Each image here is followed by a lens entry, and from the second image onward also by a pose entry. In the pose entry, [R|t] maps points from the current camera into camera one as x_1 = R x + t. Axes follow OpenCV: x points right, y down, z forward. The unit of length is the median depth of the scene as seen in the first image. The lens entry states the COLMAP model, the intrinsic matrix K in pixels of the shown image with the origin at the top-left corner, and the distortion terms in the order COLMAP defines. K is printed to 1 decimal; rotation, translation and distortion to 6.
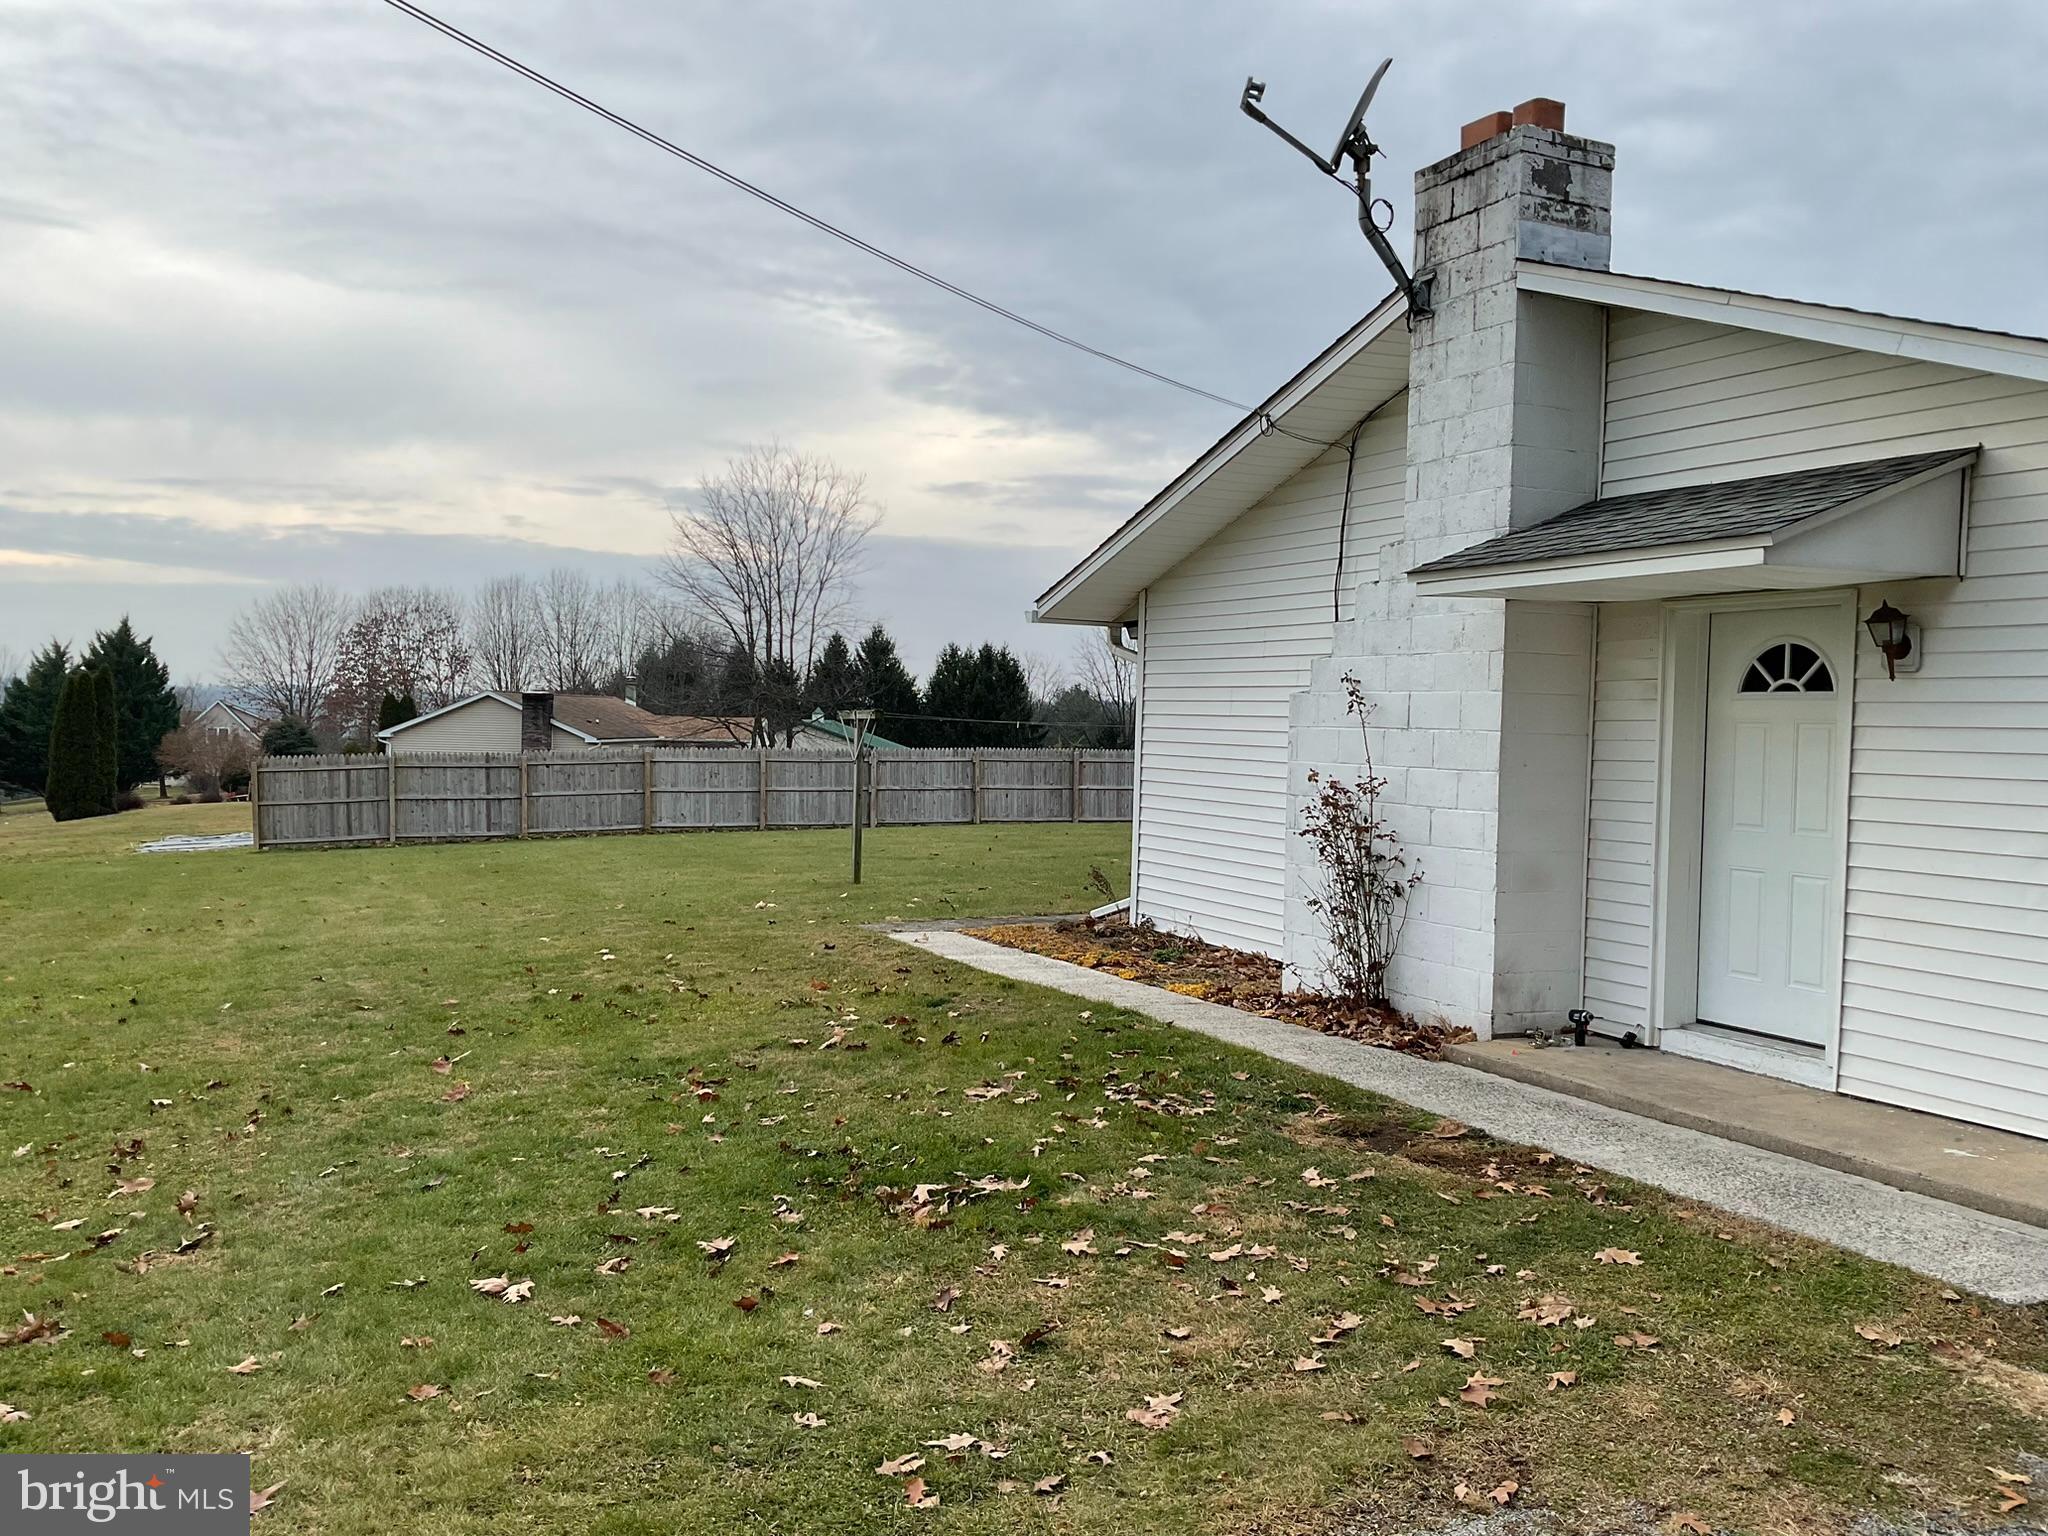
lens RADIAL K [[1671.7, 0, 1020.7], [0, 1671.7, 769.5], [0, 0, 1]] dist [0.116129, -0.234091]
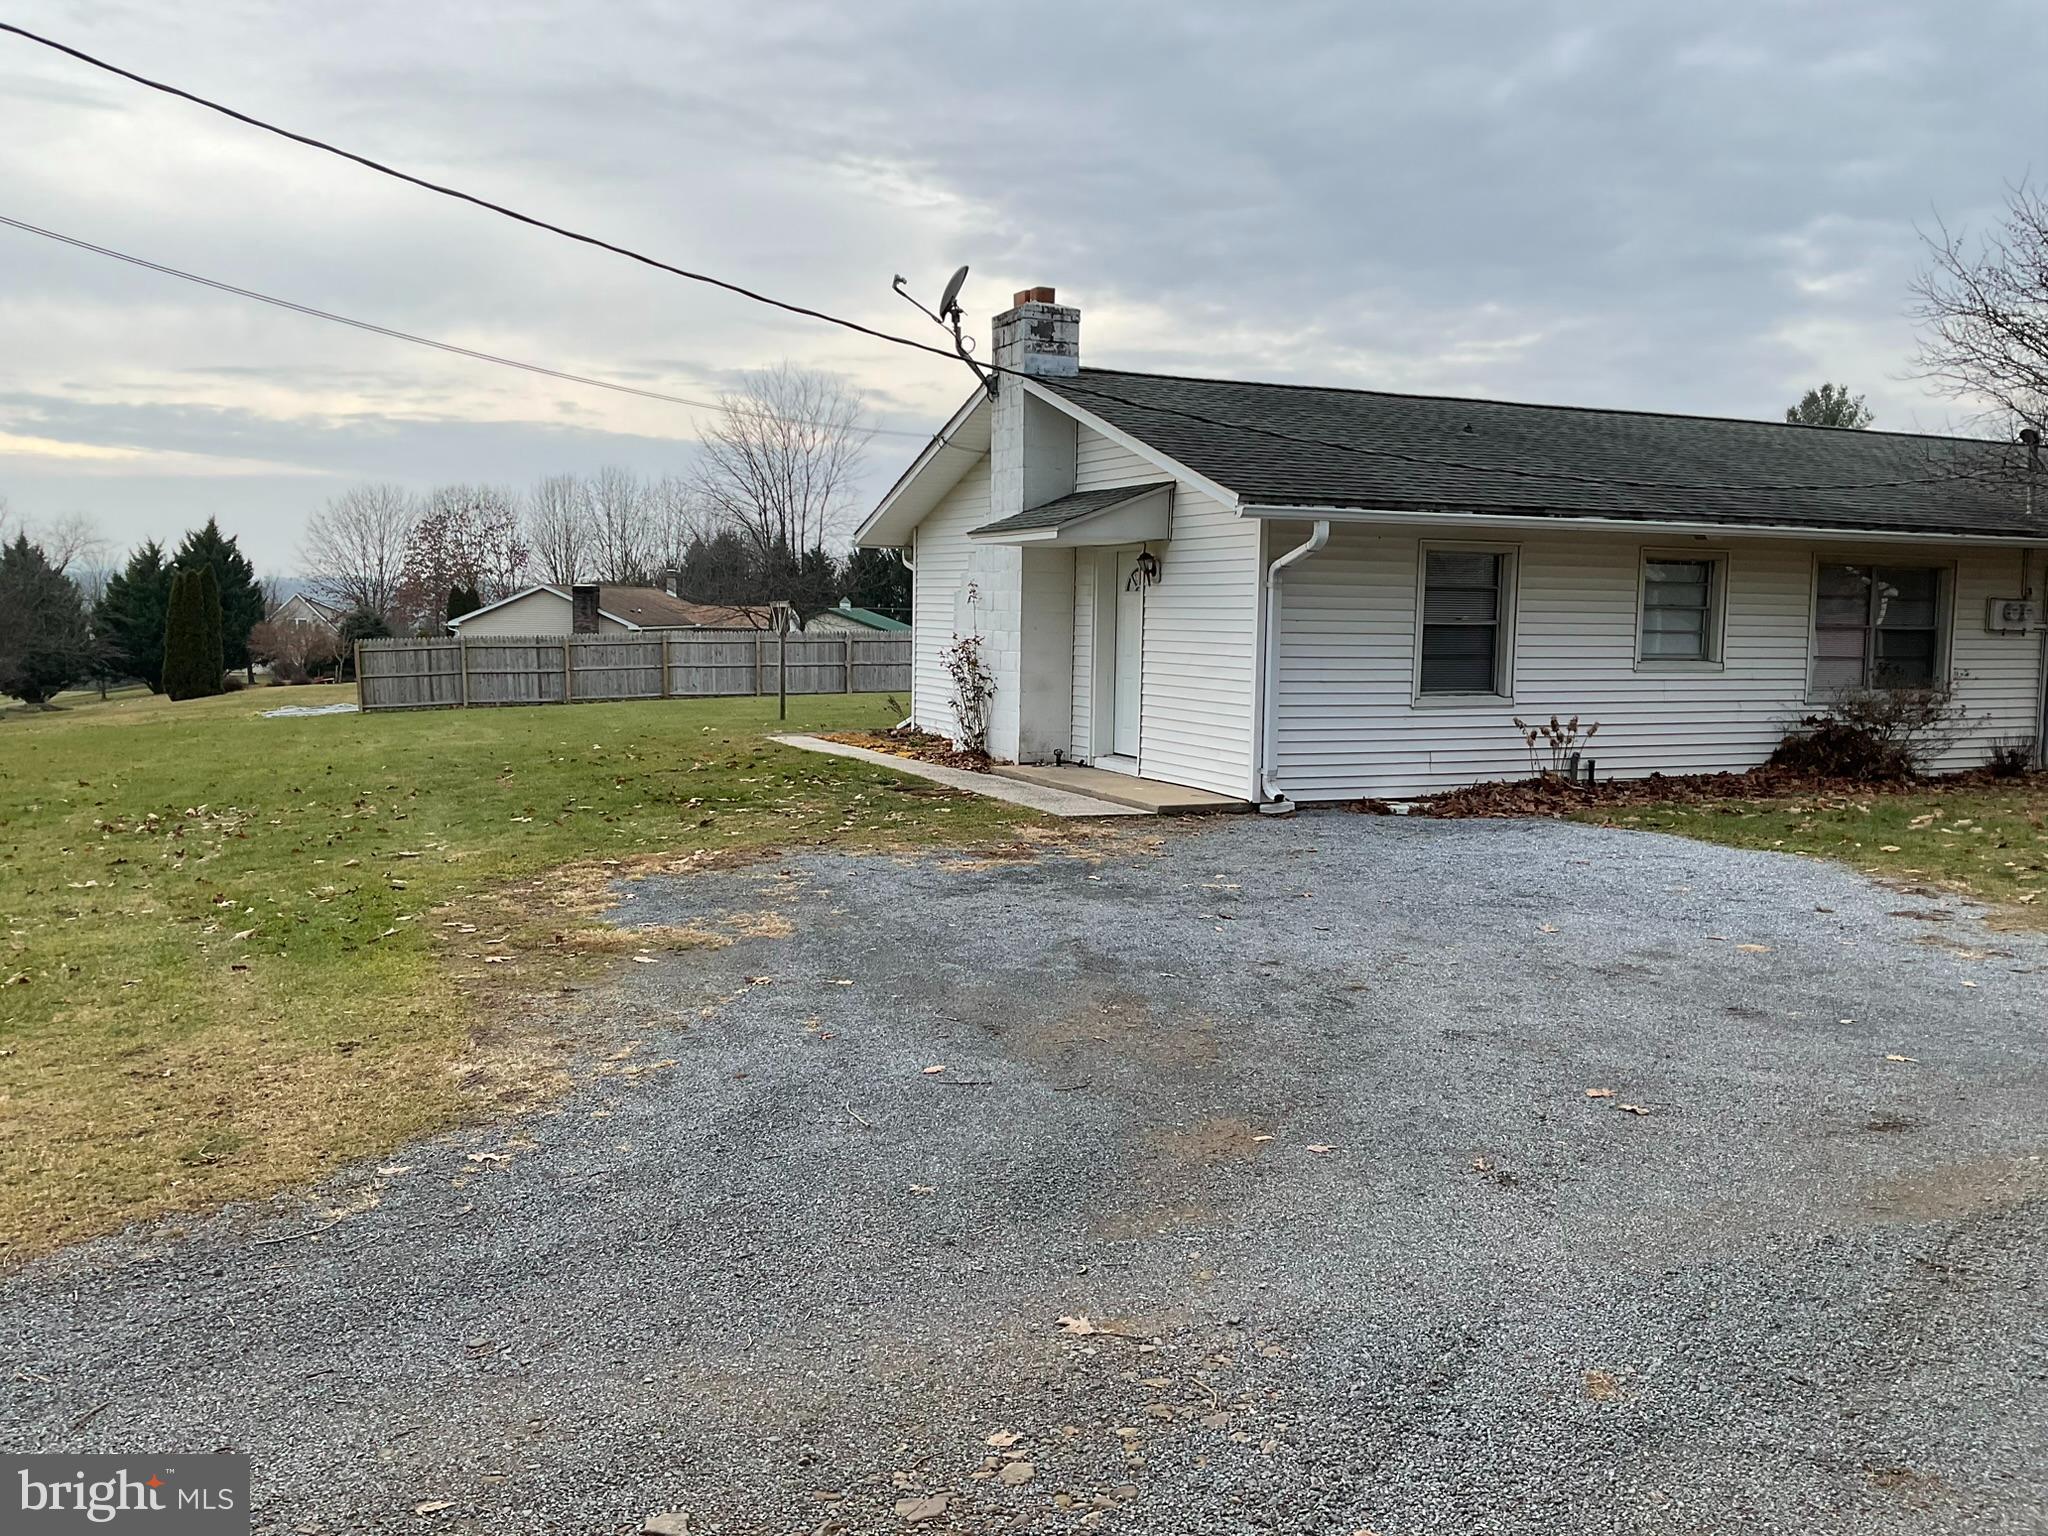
lens RADIAL K [[1671.7, 0, 1020.7], [0, 1671.7, 769.5], [0, 0, 1]] dist [0.116129, -0.234091]
pose [[0.999362, -0.005261, -0.035338, 0.051604], [0.007627, 0.997712, 0.067169, 0.004578], [0.034904, -0.067395, 0.997116, -0.145391]]
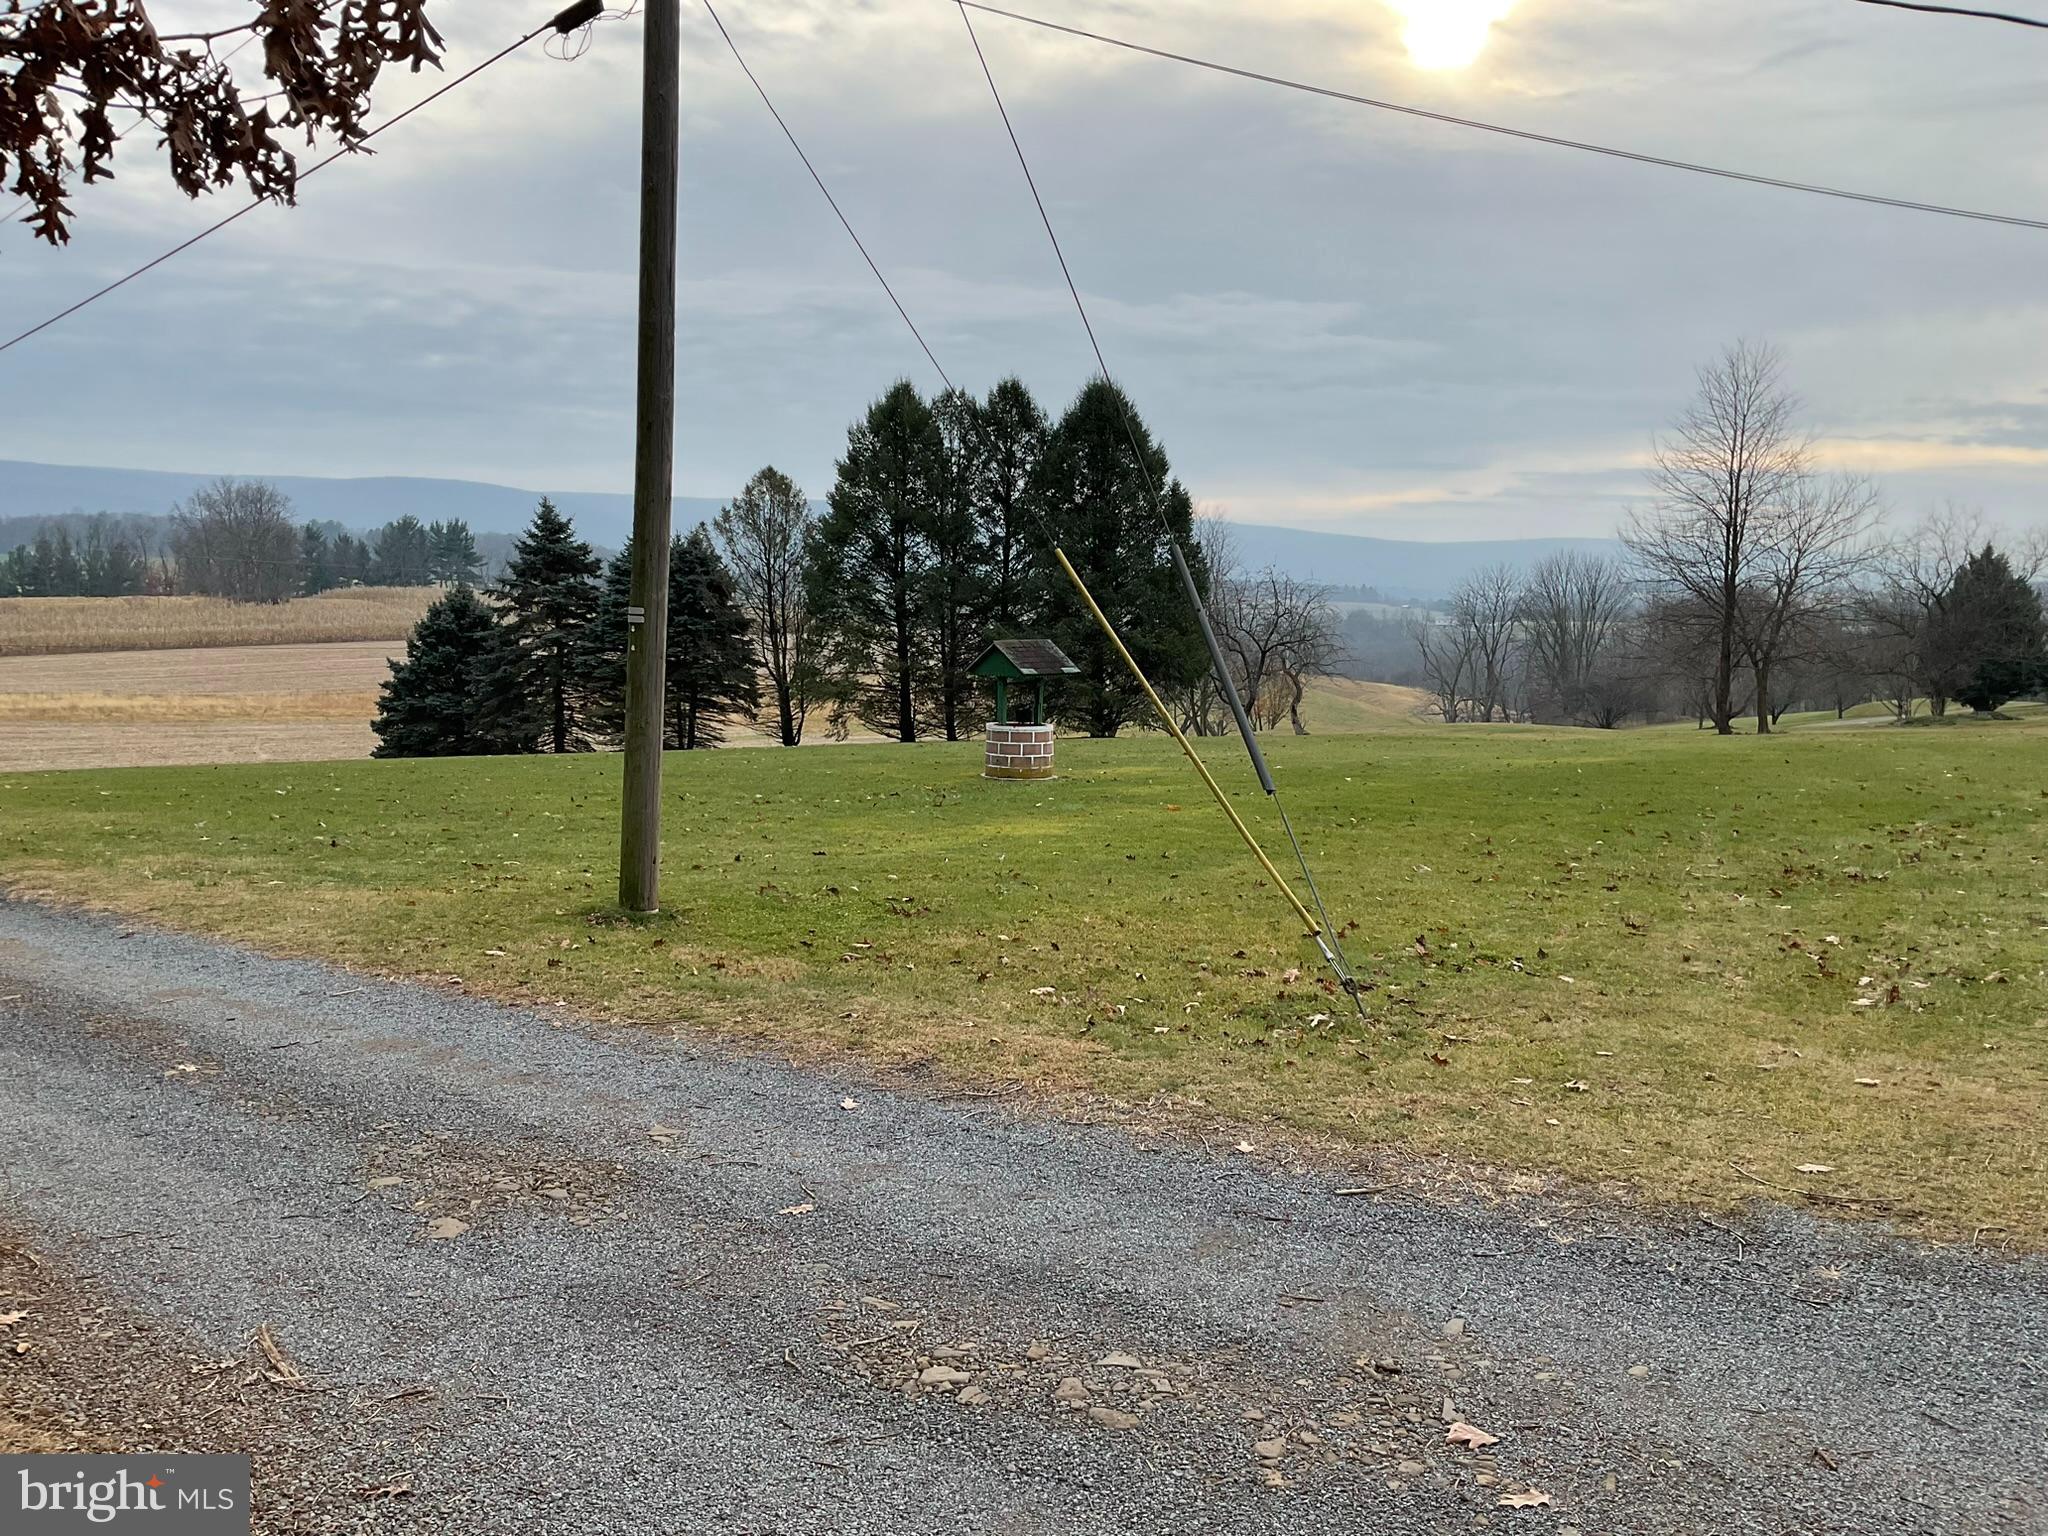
lens RADIAL K [[1671.7, 0, 1020.7], [0, 1671.7, 769.5], [0, 0, 1]] dist [0.116129, -0.234091]
pose [[0.473905, 0.078519, -0.877068, 0.048051], [-0.028633, 0.996864, 0.073773, 0.005055], [0.880111, -0.009848, 0.474667, -0.149692]]
